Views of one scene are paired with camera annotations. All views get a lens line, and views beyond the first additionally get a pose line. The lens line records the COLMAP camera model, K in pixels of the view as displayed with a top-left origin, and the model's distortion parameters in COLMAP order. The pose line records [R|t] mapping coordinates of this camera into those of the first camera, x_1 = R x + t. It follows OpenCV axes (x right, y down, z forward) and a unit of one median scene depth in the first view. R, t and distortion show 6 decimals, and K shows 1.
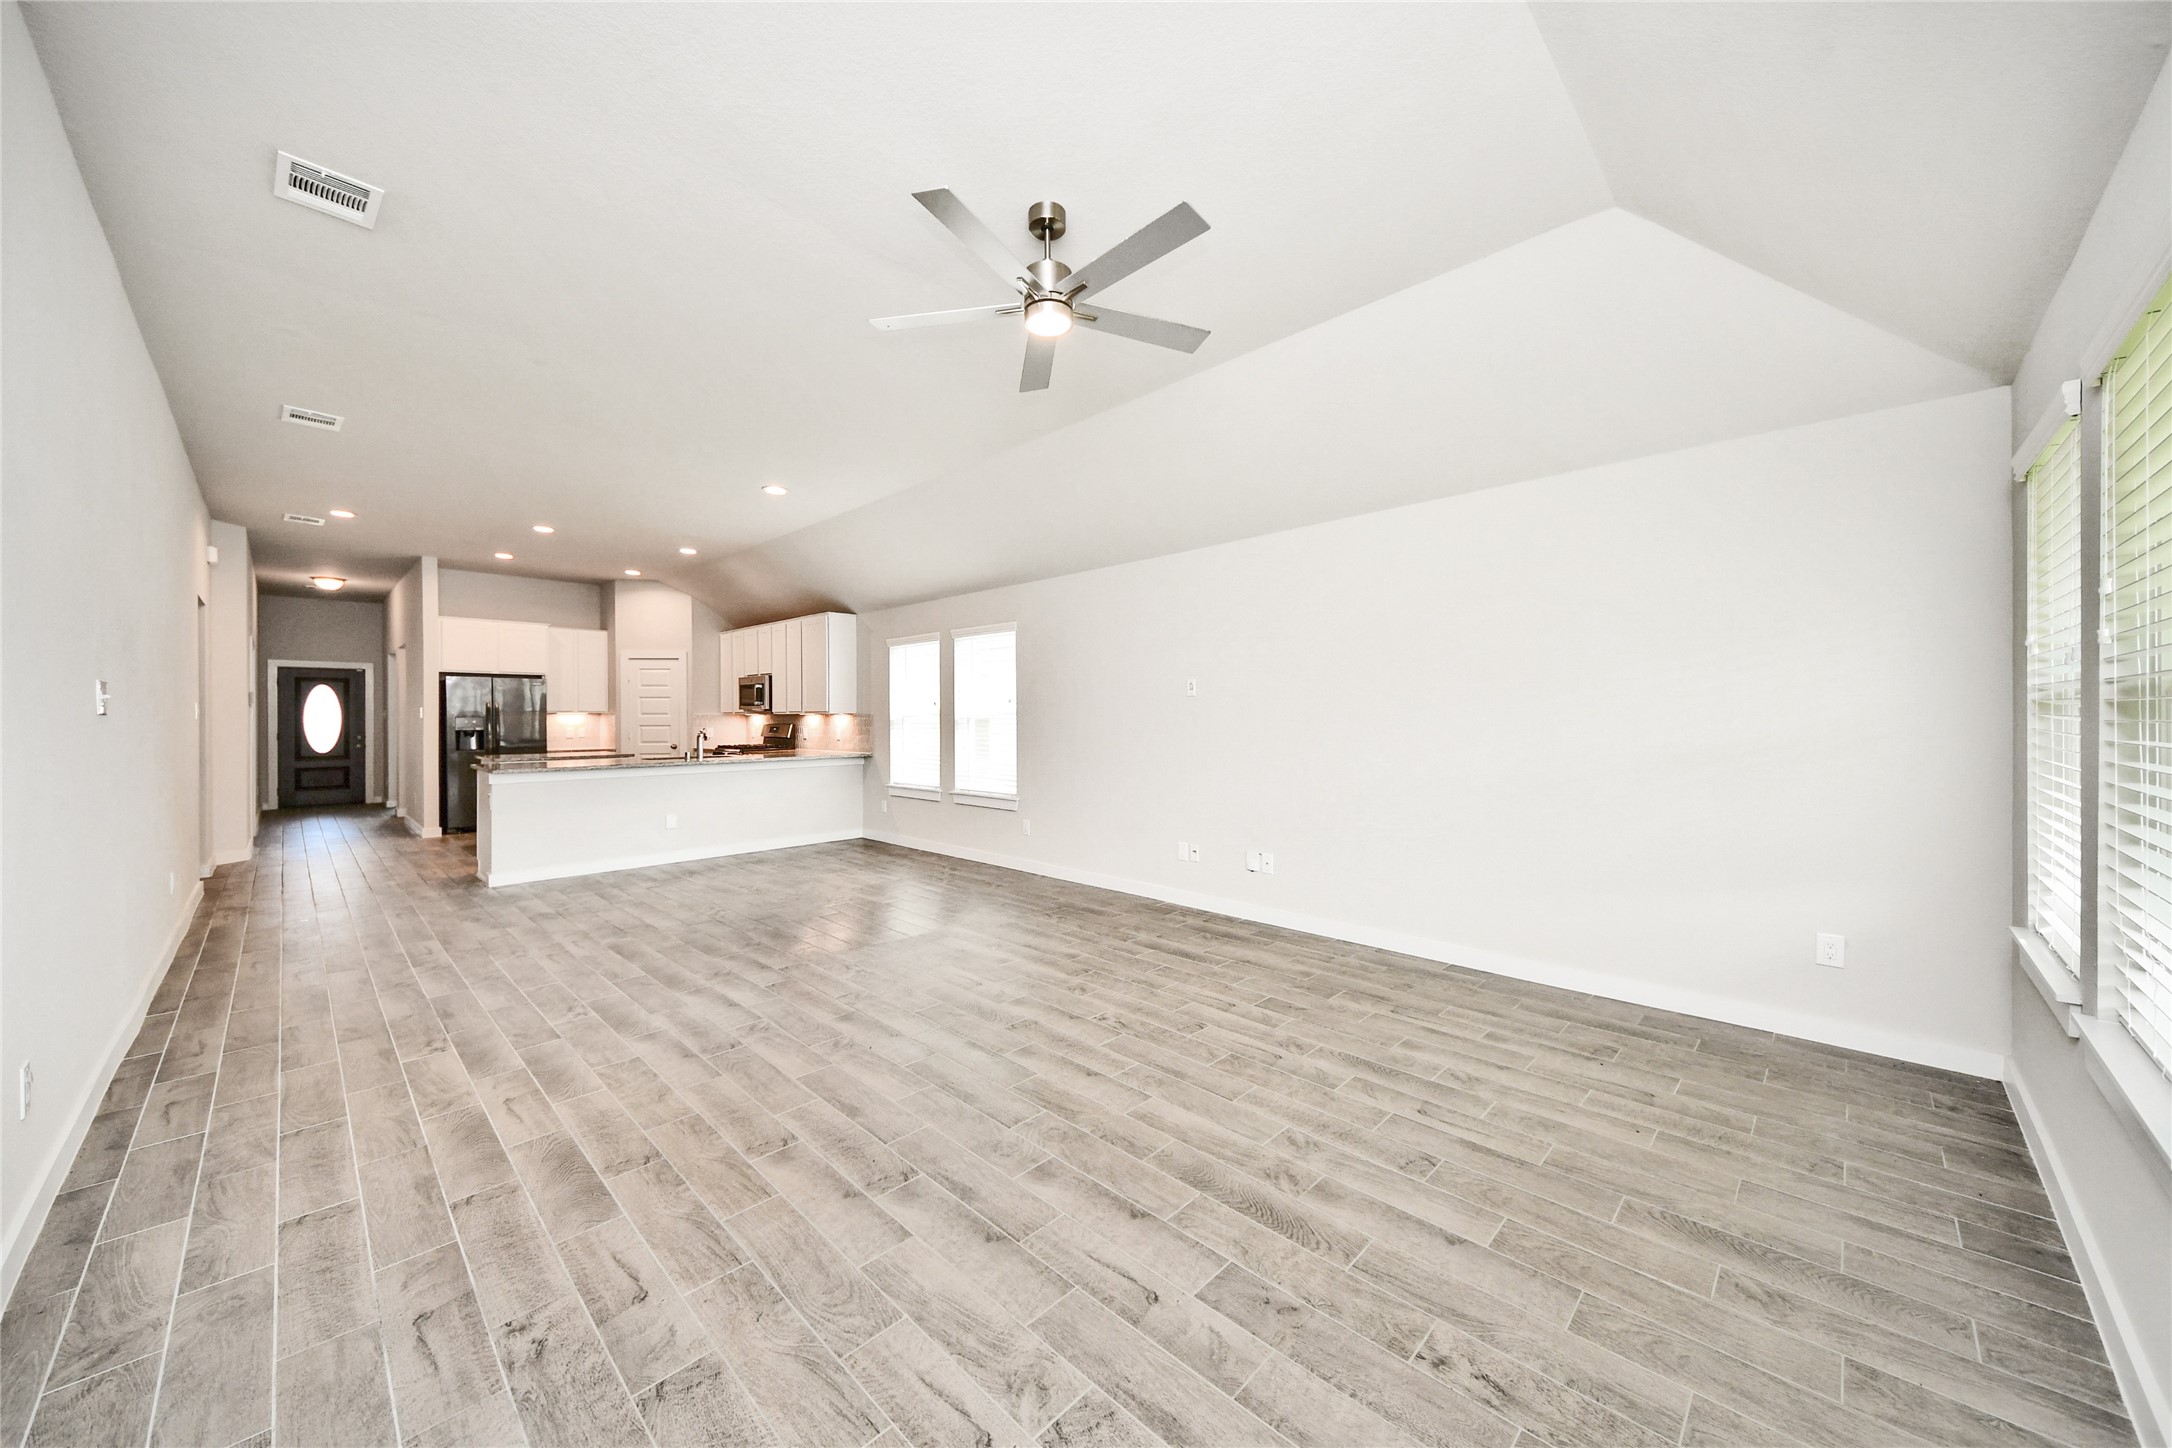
lens RADIAL K [[768.6, 0, 1060.5], [0, 768.6, 712.3], [0, 0, 1]] dist [0.031521, -0.007957]
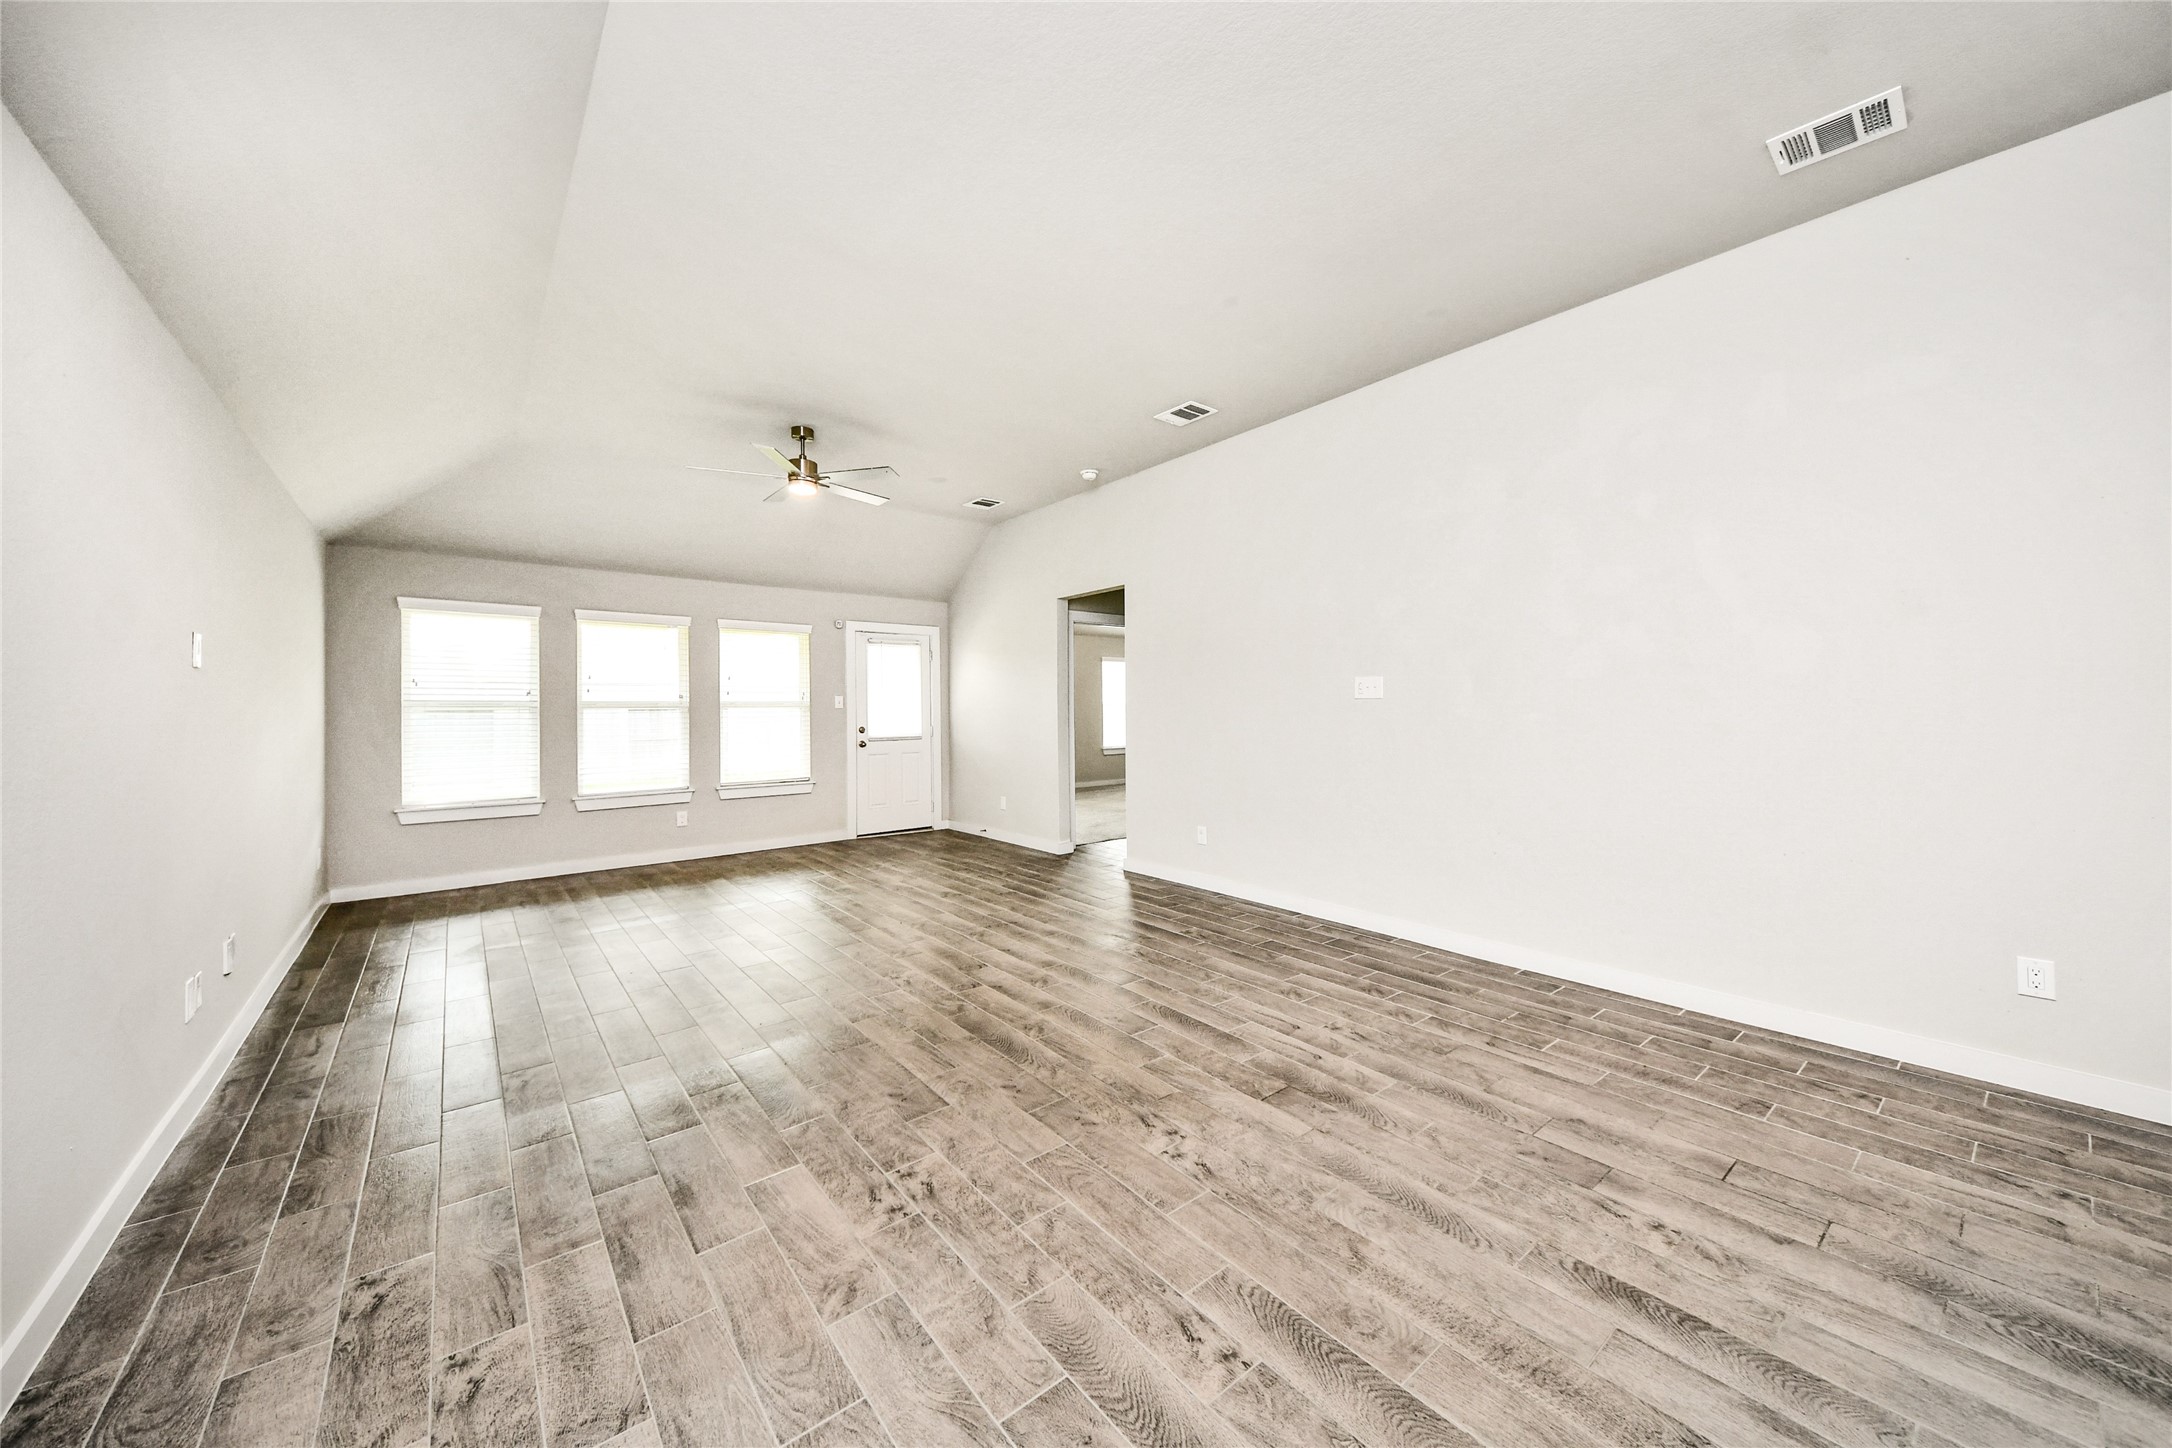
lens RADIAL K [[768.6, 0, 1078.3], [0, 768.6, 694.0], [0, 0, 1]] dist [0.031521, -0.007957]
pose [[-0.994863, 0.016580, 0.099867, -0.627066], [0.013986, 0.999548, -0.026625, 0.018634], [-0.100263, -0.025092, -0.994645, 2.075762]]
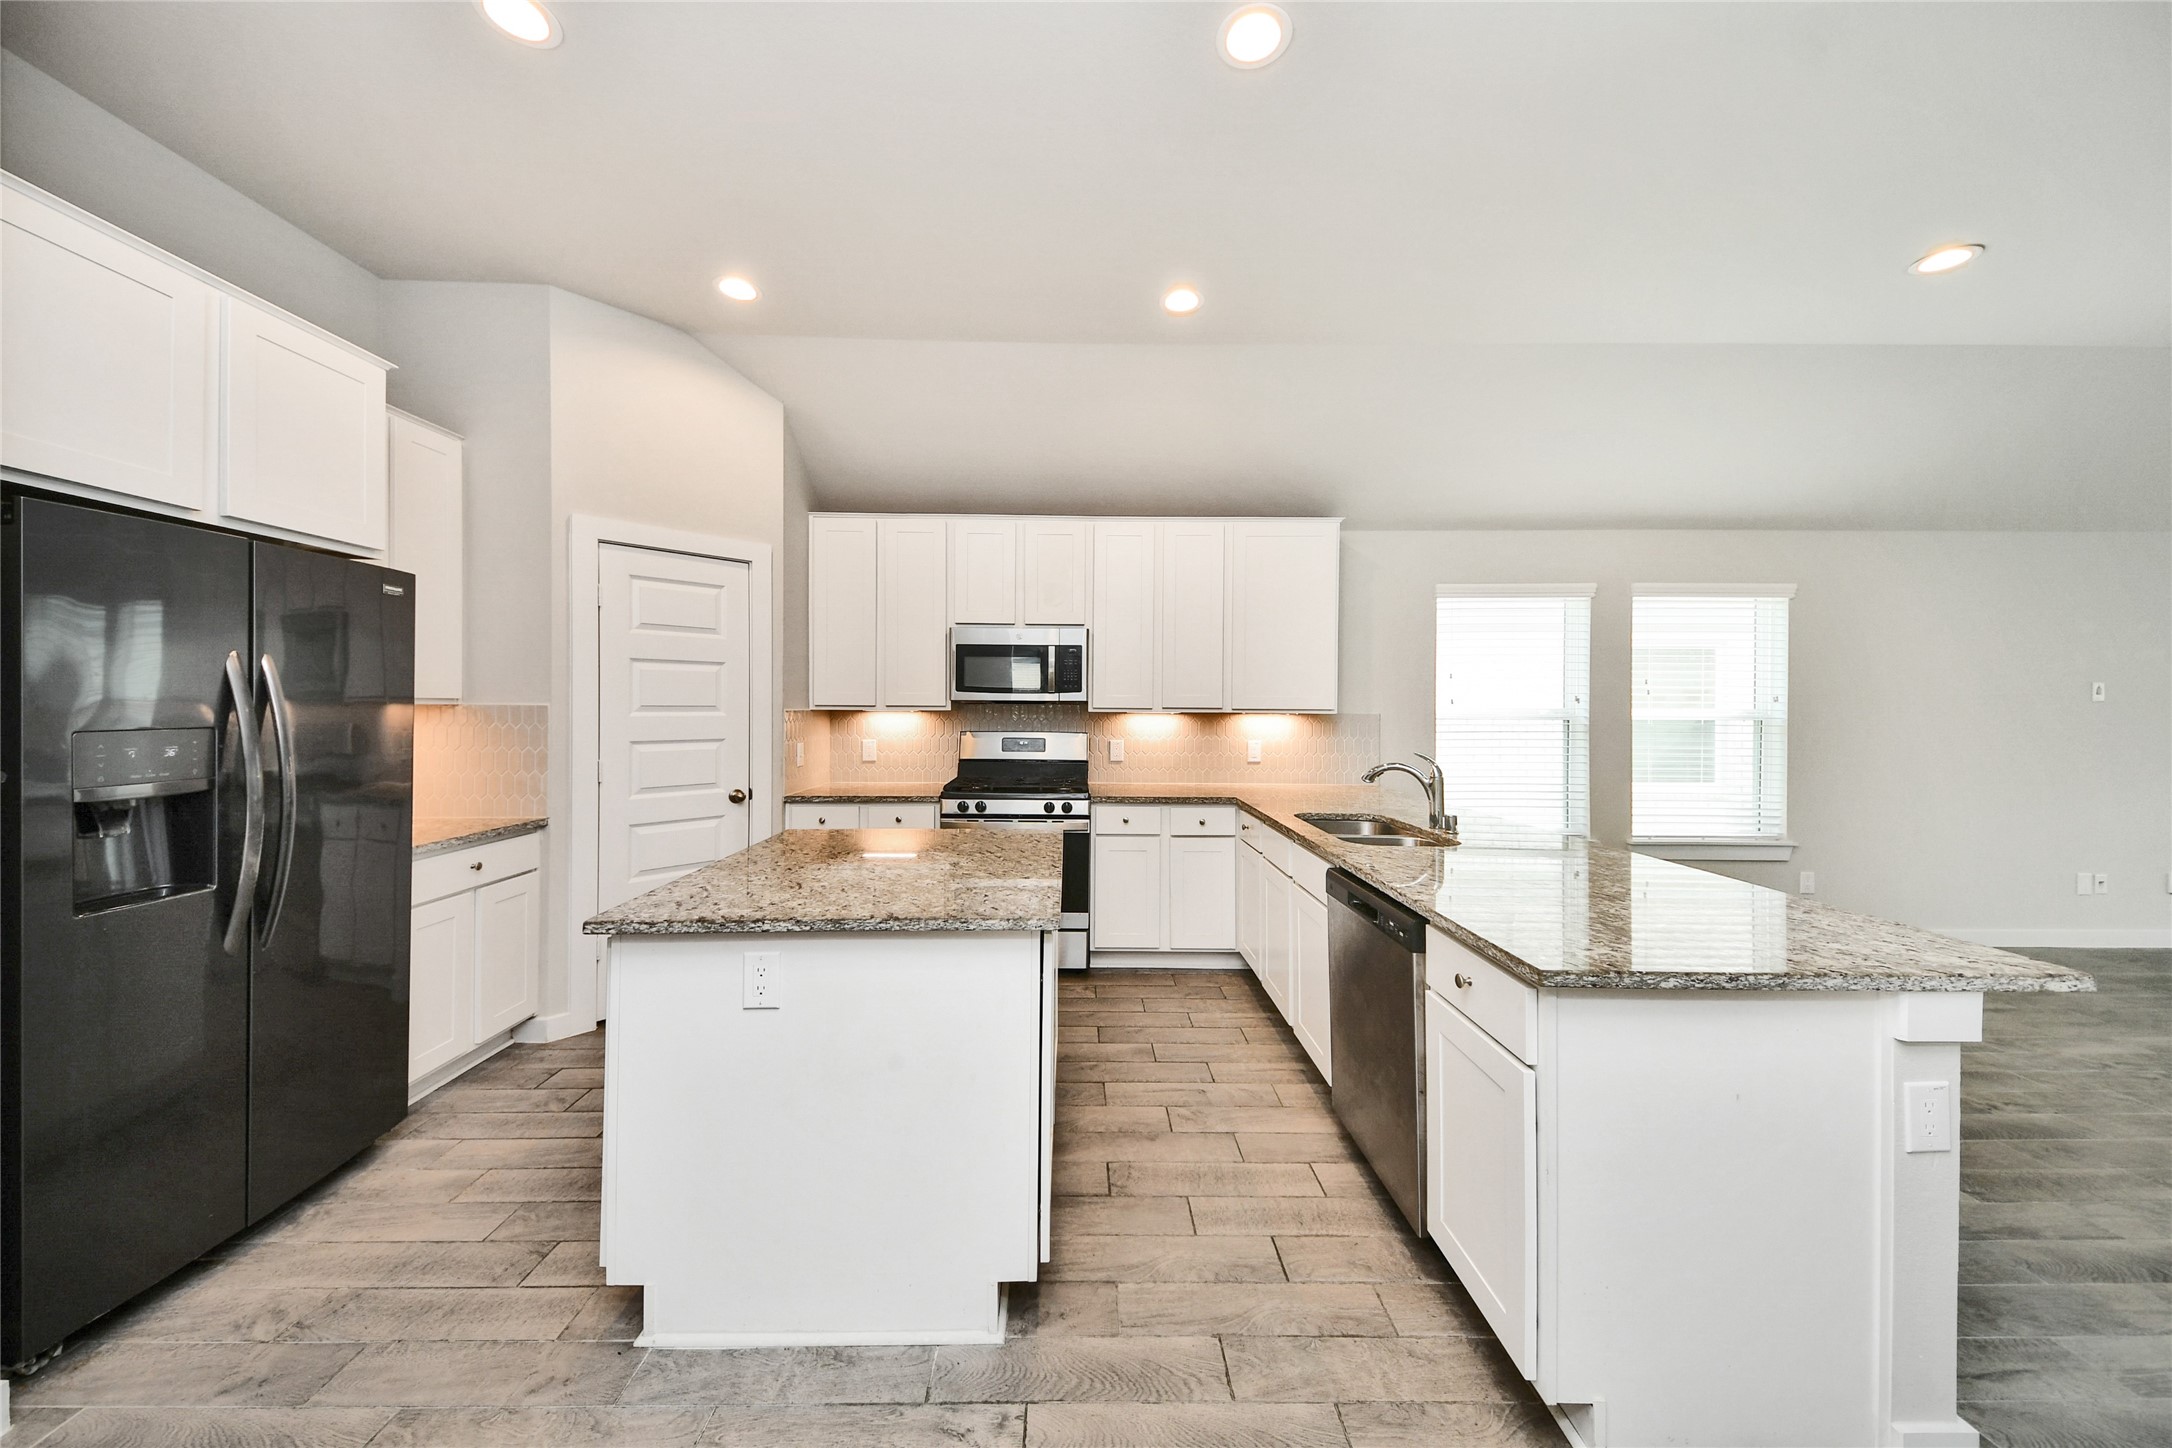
lens RADIAL K [[768.6, 0, 1077.6], [0, 768.6, 708.9], [0, 0, 1]] dist [0.031521, -0.007957]
pose [[0.695206, 0.006765, 0.718778, -1.842679], [-0.014287, 0.999888, 0.004407, -0.007084], [-0.718668, -0.013333, 0.695225, 1.739305]]
